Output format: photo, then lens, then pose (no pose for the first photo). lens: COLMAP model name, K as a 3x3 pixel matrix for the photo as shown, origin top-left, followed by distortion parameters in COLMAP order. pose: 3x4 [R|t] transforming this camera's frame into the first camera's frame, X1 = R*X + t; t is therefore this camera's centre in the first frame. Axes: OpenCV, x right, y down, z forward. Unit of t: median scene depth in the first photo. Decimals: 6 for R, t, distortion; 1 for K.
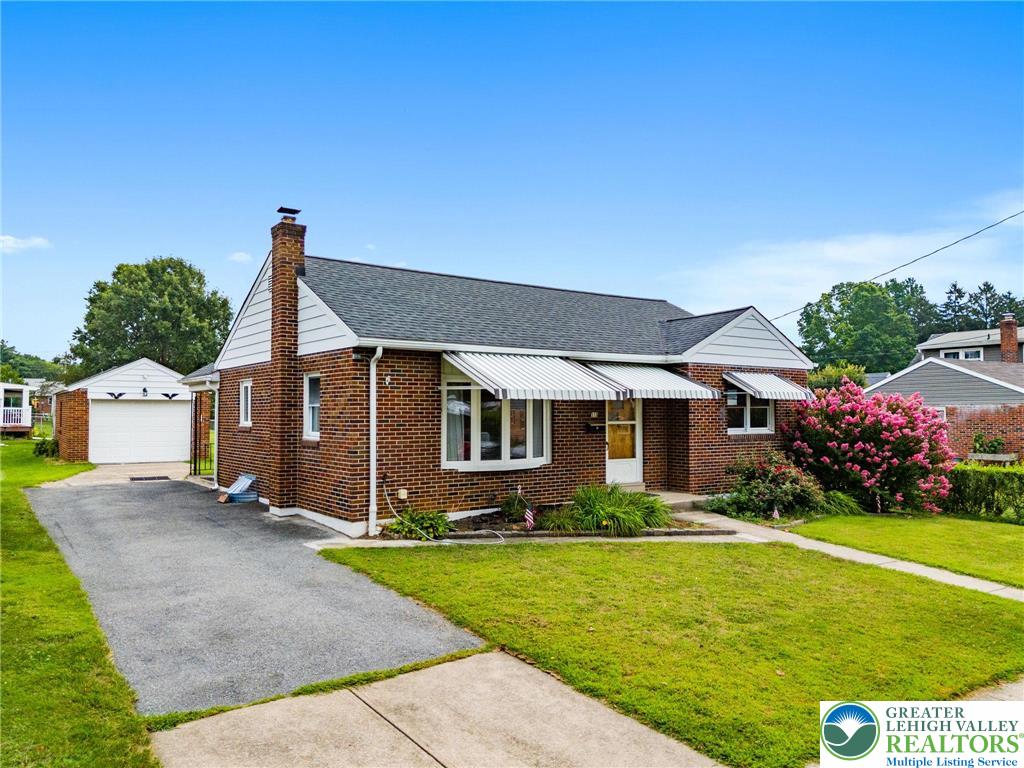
lens RADIAL K [[766.5, 0, 507.2], [0, 766.5, 388.8], [0, 0, 1]] dist [0.066751, -0.040796]
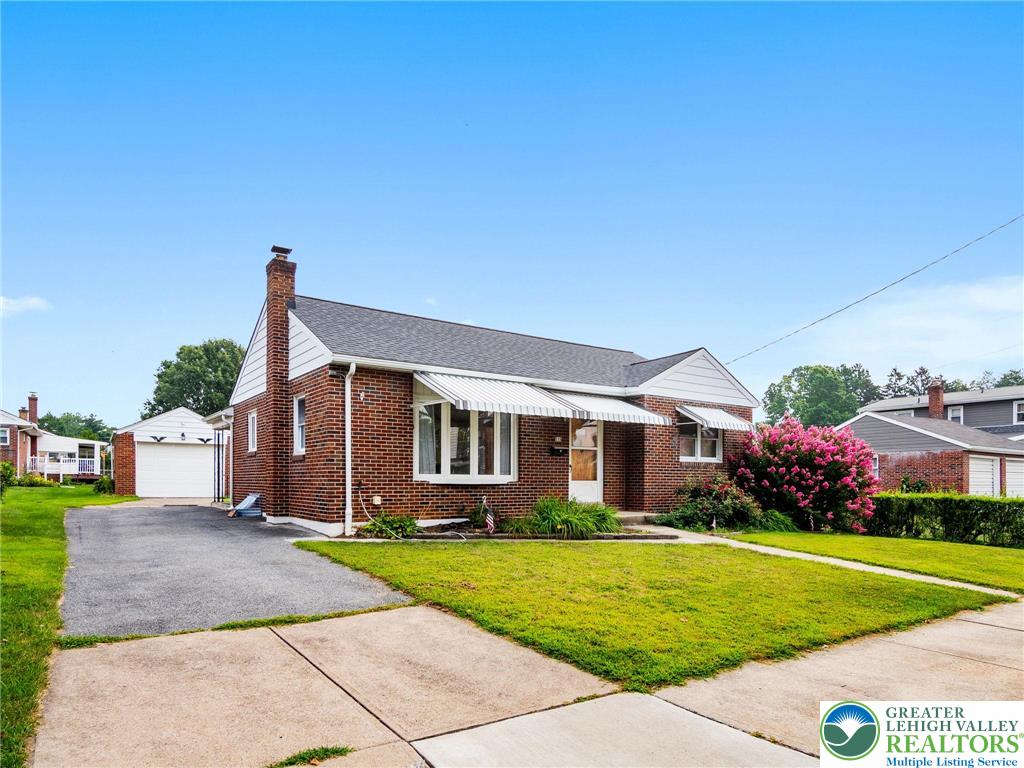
lens RADIAL K [[653.5, 0, 506.5], [0, 653.5, 487.4], [0, 0, 1]] dist [-0.003117, 0.003578]
pose [[0.999868, 0.006028, -0.015113, 0.054776], [-0.005418, 0.999180, 0.040114, 0.067481], [0.015342, -0.040026, 0.999081, 0.053316]]
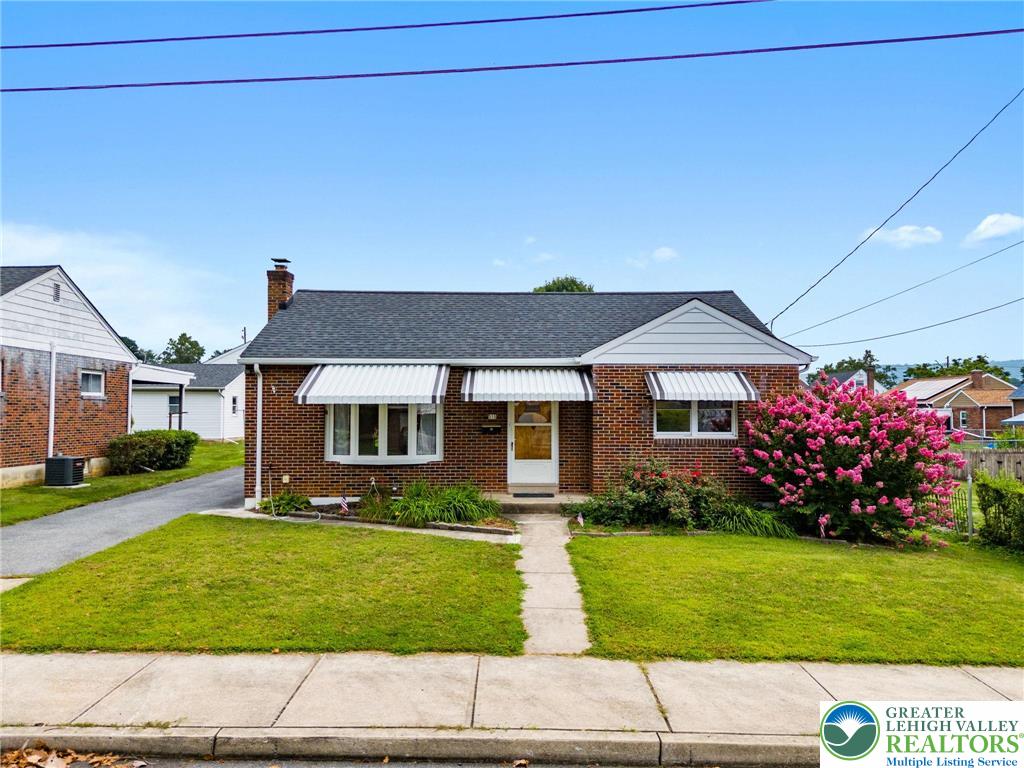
lens RADIAL K [[759.7, 0, 509.3], [0, 759.7, 377.2], [0, 0, 1]] dist [0.061167, -0.045545]
pose [[0.816763, -0.024581, -0.576449, 0.756827], [0.015658, 0.999668, -0.020442, 0.000673], [0.576761, 0.007670, 0.816877, 0.155042]]
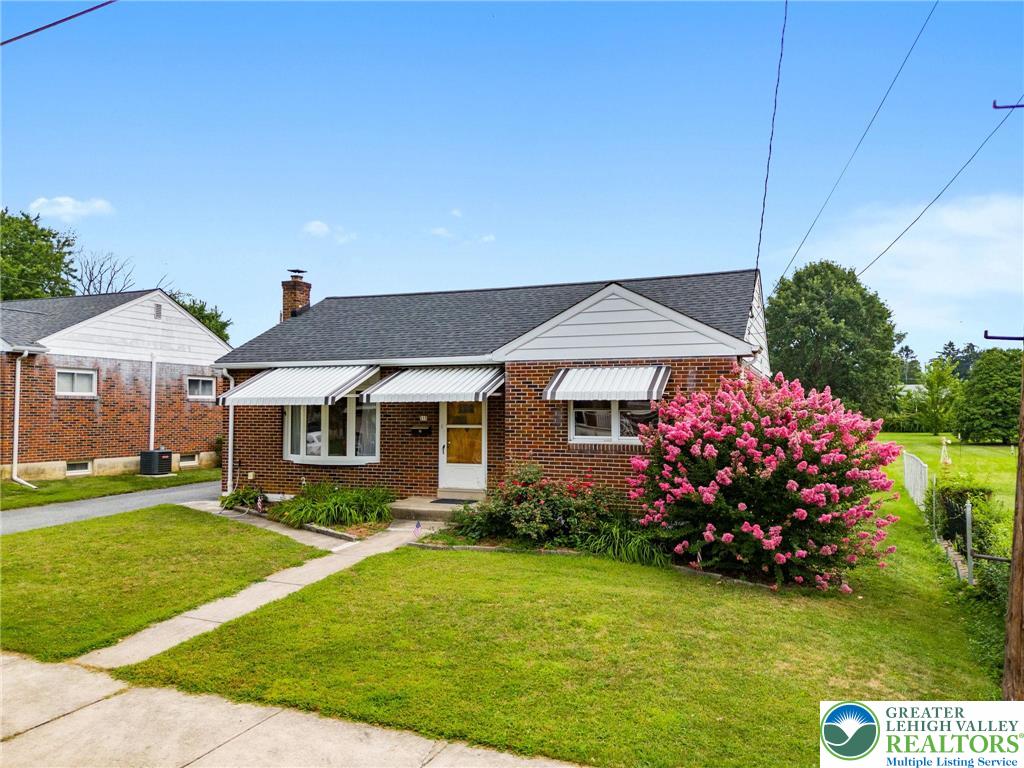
lens RADIAL K [[759.7, 0, 510.5], [0, 759.7, 379.5], [0, 0, 1]] dist [0.061167, -0.045545]
pose [[0.530302, -0.033644, -0.847141, 1.061903], [0.023246, 0.999414, -0.025139, 0.010360], [0.847490, -0.006362, 0.530773, 0.569705]]
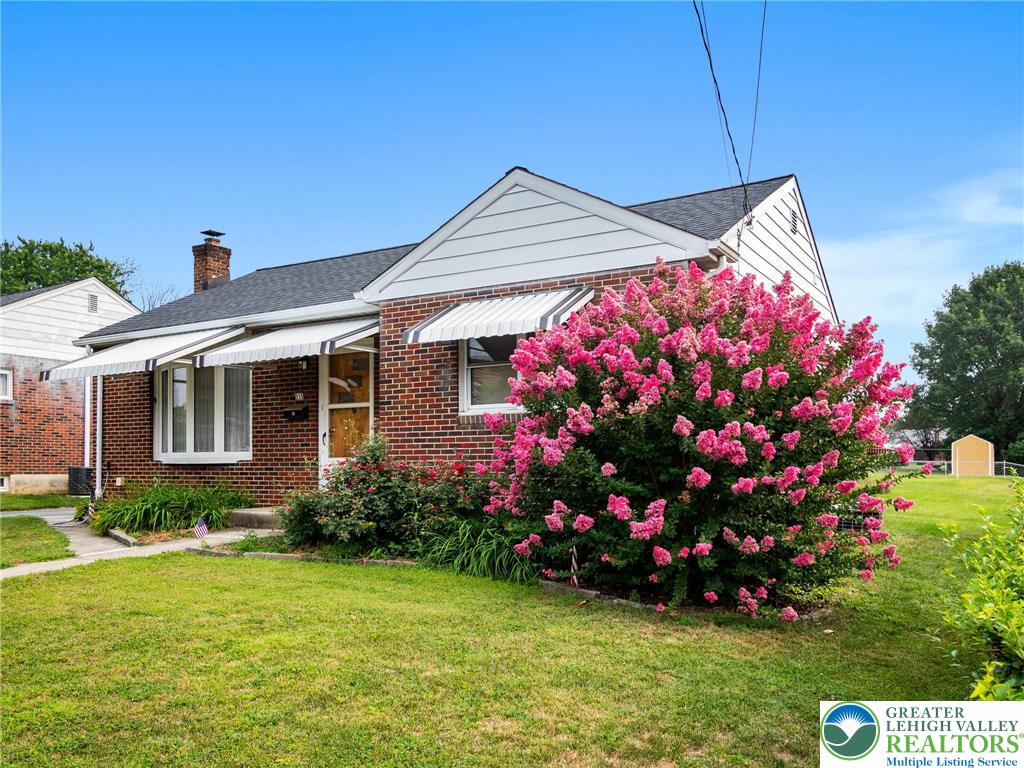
lens RADIAL K [[855.6, 0, 509.2], [0, 855.6, 460.2], [0, 0, 1]] dist [-0.017599, 0.022551]
pose [[0.383286, -0.010517, -0.923570, 0.978000], [0.026950, 0.999637, -0.000198, 0.103851], [0.923237, -0.024814, 0.383430, 0.885815]]
